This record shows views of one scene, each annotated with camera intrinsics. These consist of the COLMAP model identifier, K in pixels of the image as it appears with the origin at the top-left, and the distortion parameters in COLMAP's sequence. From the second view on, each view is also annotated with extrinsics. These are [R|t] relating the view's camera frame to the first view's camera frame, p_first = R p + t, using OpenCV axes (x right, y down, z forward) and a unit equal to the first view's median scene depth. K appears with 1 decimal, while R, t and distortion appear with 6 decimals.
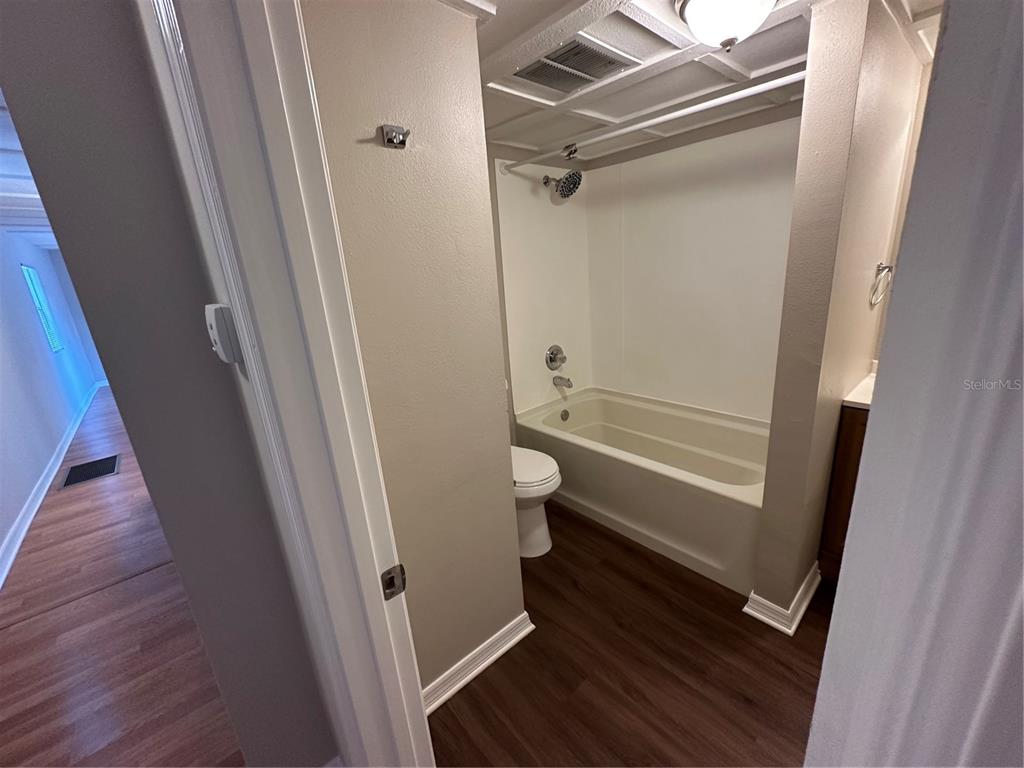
lens RADIAL K [[410.0, 0, 512.0], [0, 410.0, 384.0], [0, 0, 1]] dist [-0.001711, 0.000124]
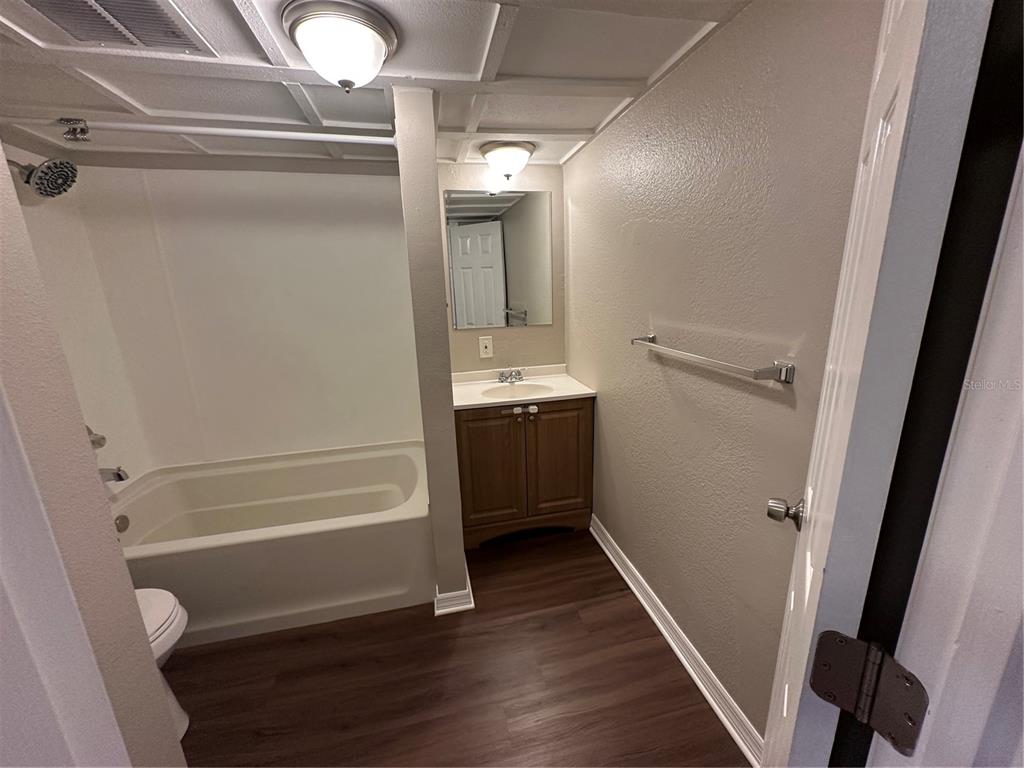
lens RADIAL K [[406.1, 0, 515.7], [0, 406.1, 385.5], [0, 0, 1]] dist [-0.009473, 0.000097]
pose [[0.478051, -0.158581, 0.863898, -0.140804], [0.235353, 0.970726, 0.047955, -0.032575], [-0.846213, 0.180396, 0.501379, 0.155735]]
